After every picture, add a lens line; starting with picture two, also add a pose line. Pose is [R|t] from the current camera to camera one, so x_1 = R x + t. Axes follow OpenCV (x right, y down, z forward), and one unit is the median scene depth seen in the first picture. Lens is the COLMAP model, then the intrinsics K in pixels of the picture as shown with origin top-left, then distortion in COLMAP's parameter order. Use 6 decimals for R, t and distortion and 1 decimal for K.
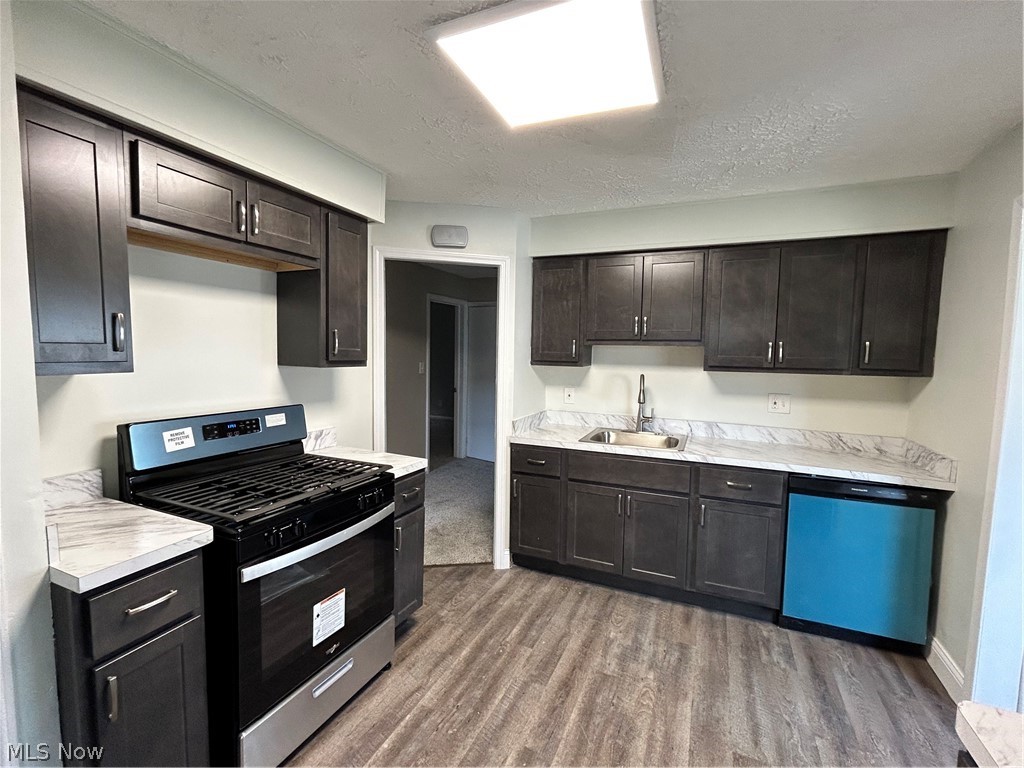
lens RADIAL K [[457.1, 0, 513.3], [0, 457.1, 384.1], [0, 0, 1]] dist [0.003710, 0.000082]
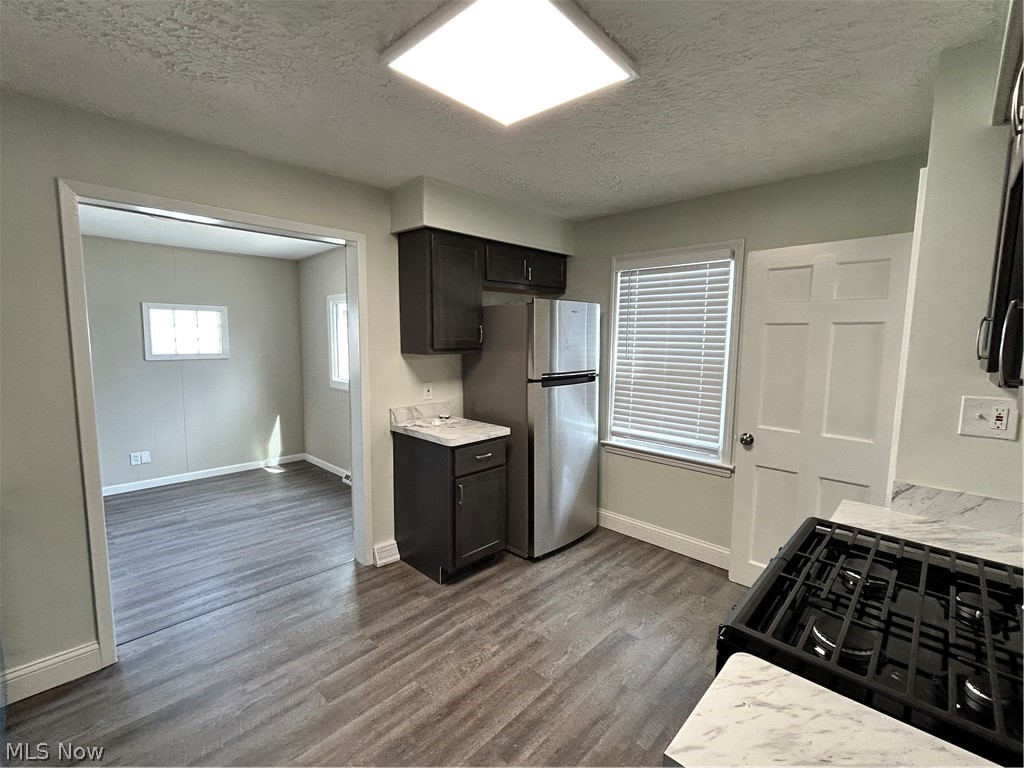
lens RADIAL K [[457.1, 0, 510.4], [0, 457.1, 381.6], [0, 0, 1]] dist [0.003710, 0.000082]
pose [[-0.940400, -0.067177, 0.333369, -0.215177], [-0.005128, 0.982985, 0.183617, -0.135675], [-0.340031, 0.170964, -0.924743, 1.535143]]
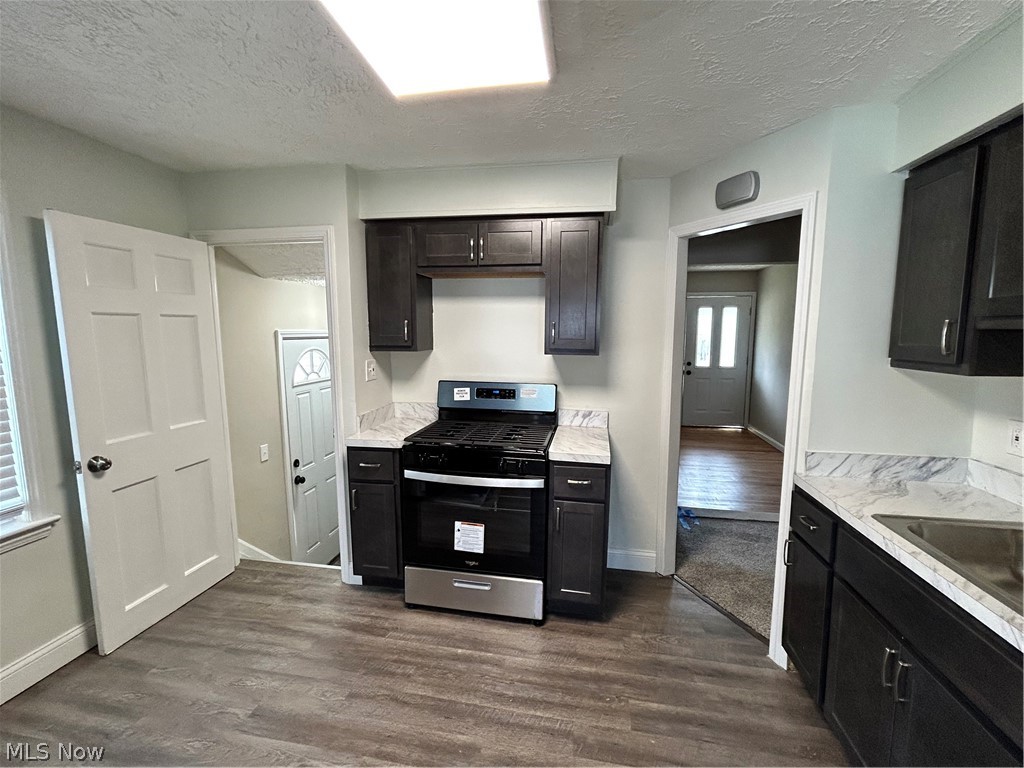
lens RADIAL K [[457.1, 0, 512.0], [0, 457.1, 385.0], [0, 0, 1]] dist [0.003710, 0.000082]
pose [[0.239352, 0.094322, -0.966341, 0.801336], [-0.073042, 0.994199, 0.078950, -0.048506], [0.968182, 0.051687, 0.244853, 0.695761]]
